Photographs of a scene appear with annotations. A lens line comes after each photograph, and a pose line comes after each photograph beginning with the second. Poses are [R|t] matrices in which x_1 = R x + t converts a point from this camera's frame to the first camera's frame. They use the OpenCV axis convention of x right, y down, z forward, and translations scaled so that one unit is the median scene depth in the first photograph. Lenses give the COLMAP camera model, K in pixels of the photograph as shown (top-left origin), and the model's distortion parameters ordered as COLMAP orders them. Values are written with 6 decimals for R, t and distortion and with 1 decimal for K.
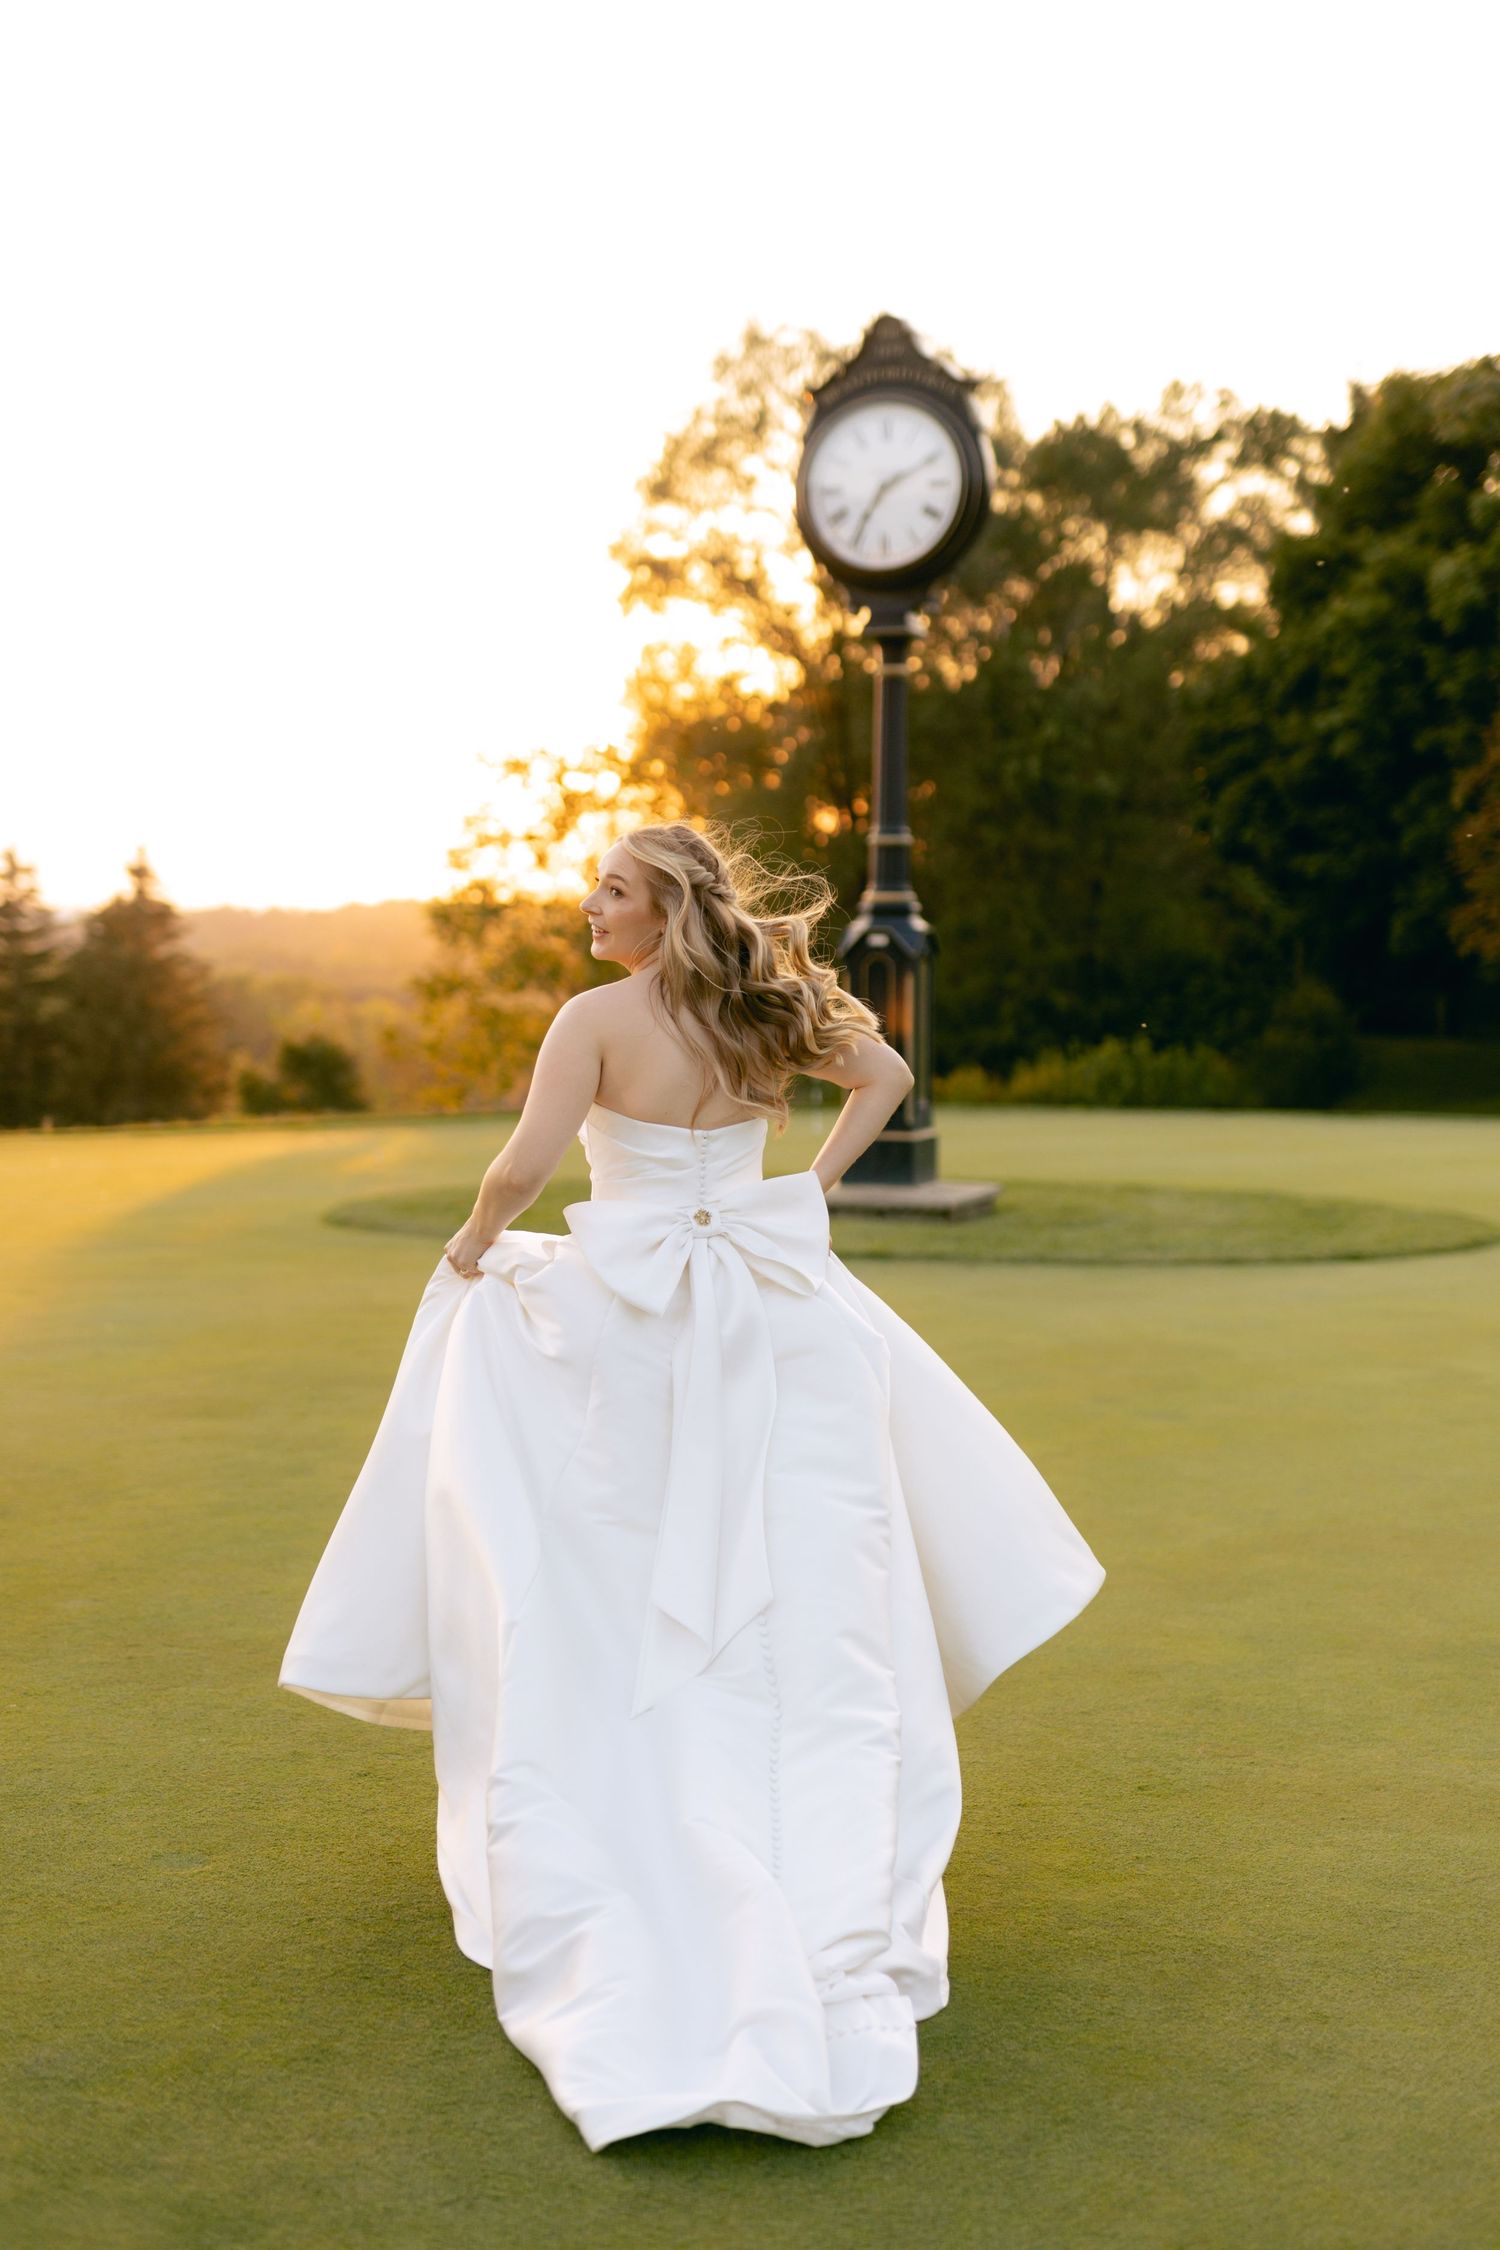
lens RADIAL K [[2855.0, 0, 775.7], [0, 2855.0, 1108.1], [0, 0, 1]] dist [-0.024798, 0.000000]
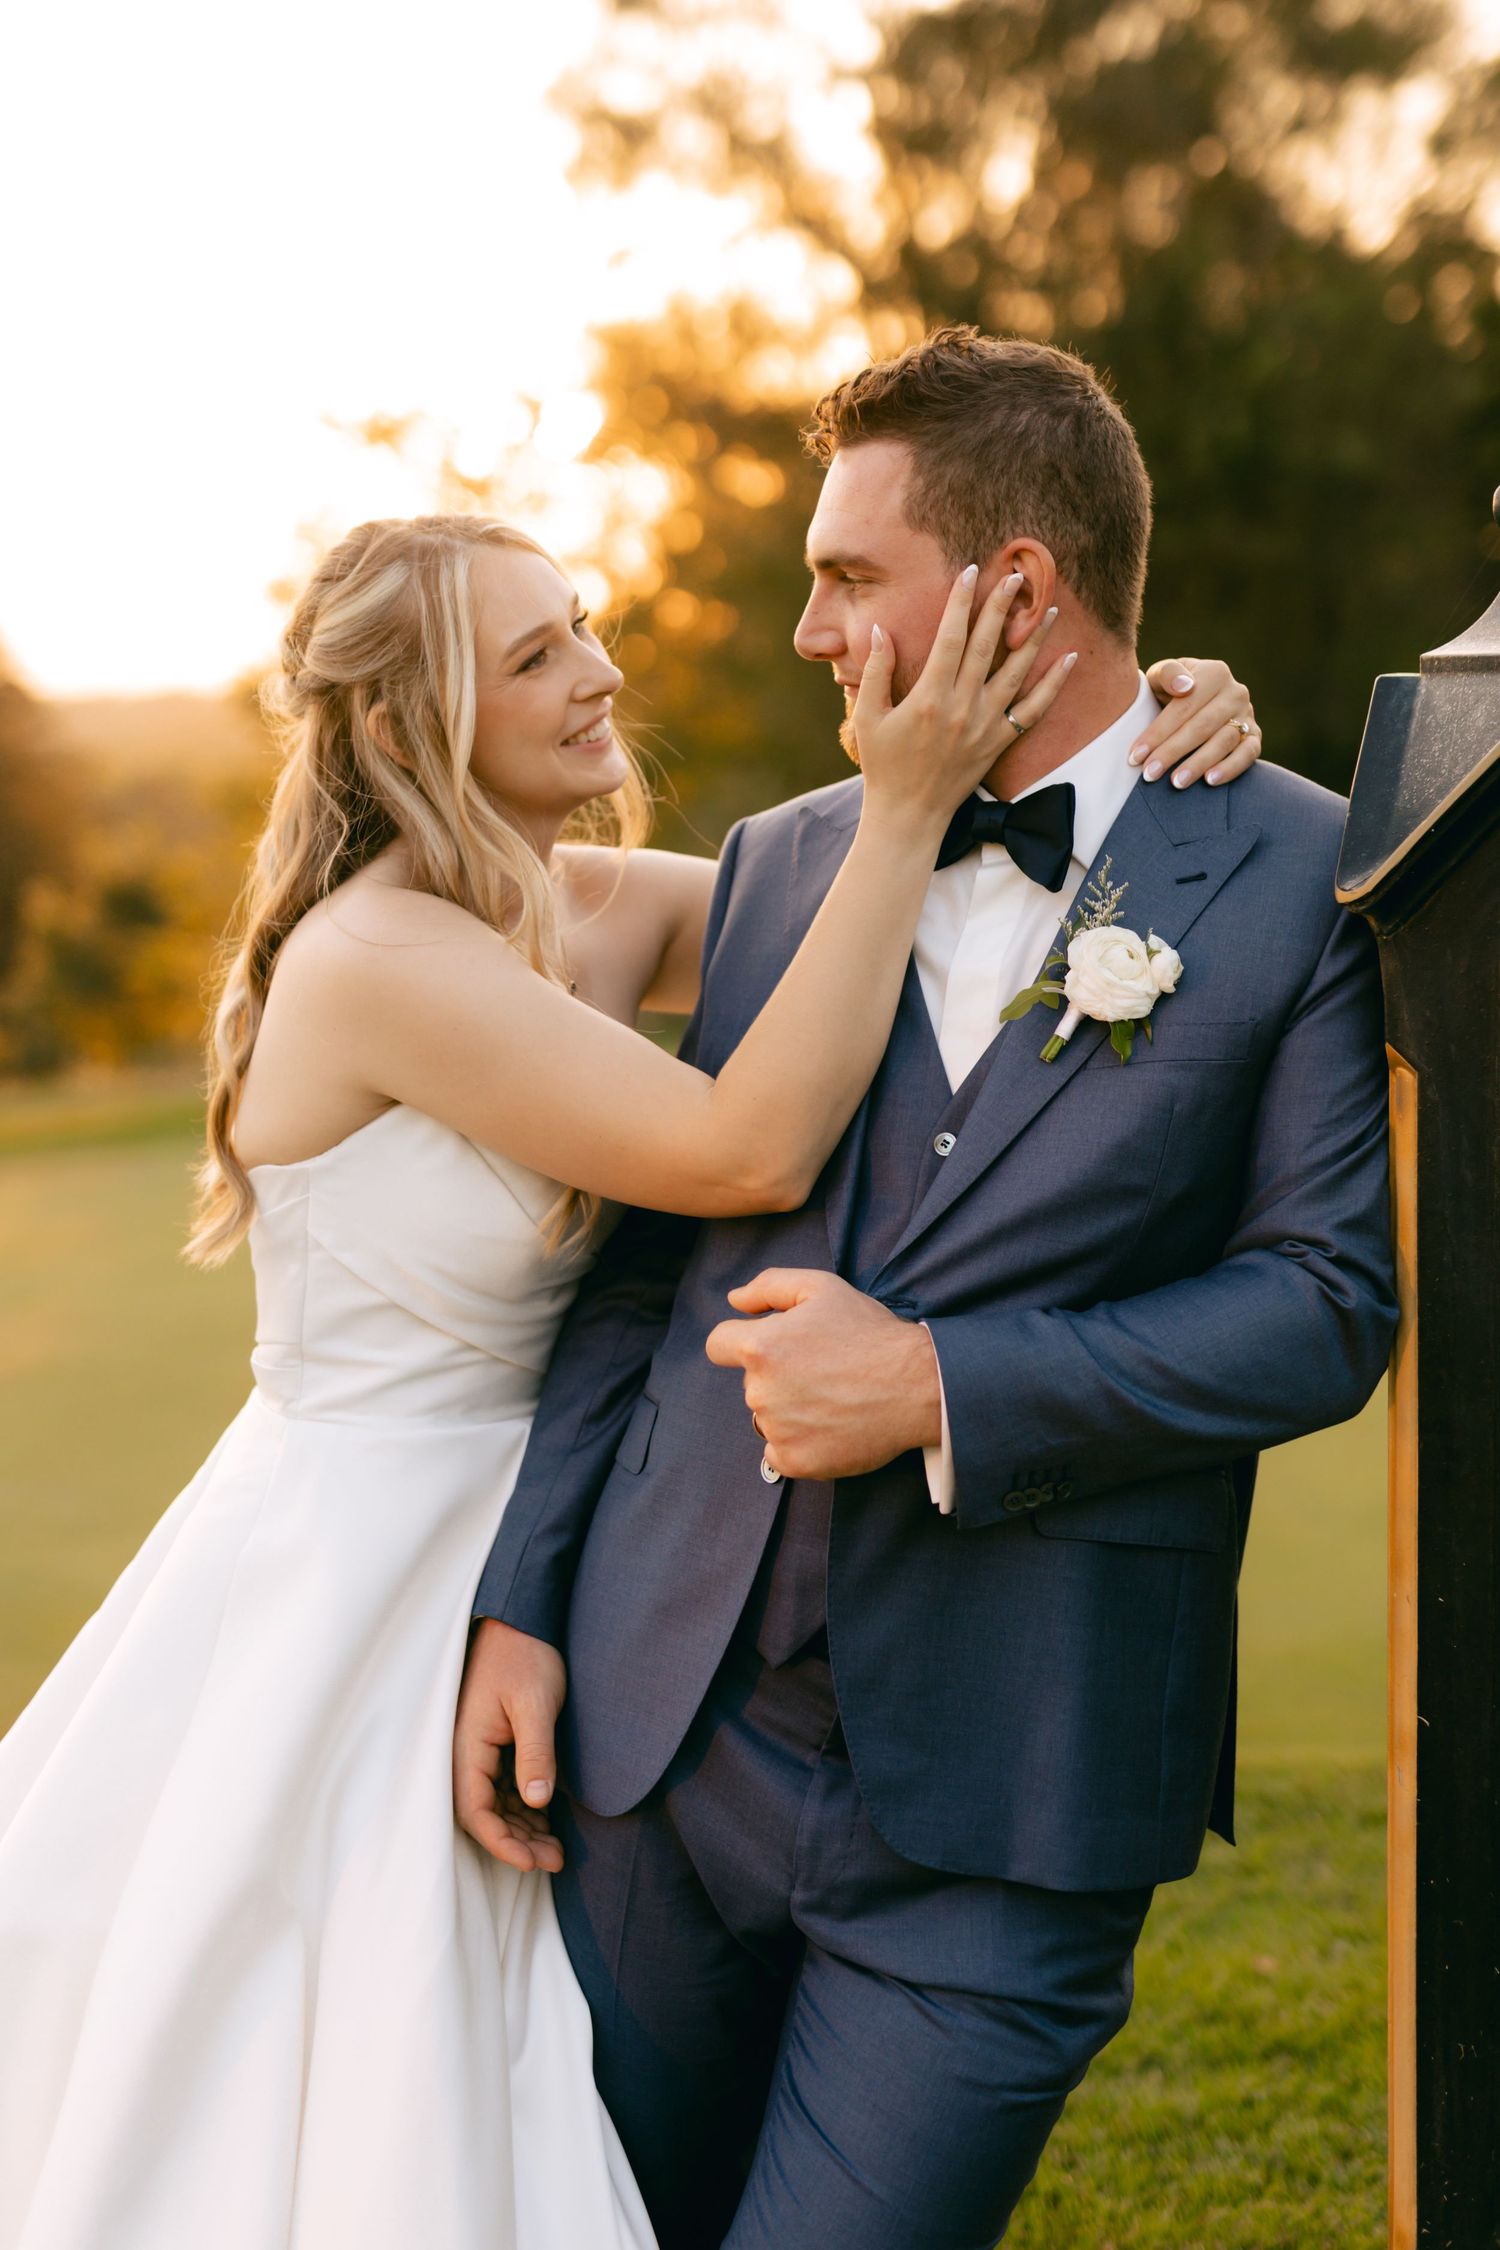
lens RADIAL K [[3612.2, 0, 733.1], [0, 3612.2, 1133.2], [0, 0, 1]] dist [-0.051865, 0.000000]
pose [[0.999677, -0.008563, -0.023929, 0.000287], [0.009930, 0.998289, 0.057626, -0.012493], [0.023394, -0.057845, 0.998051, 0.200286]]
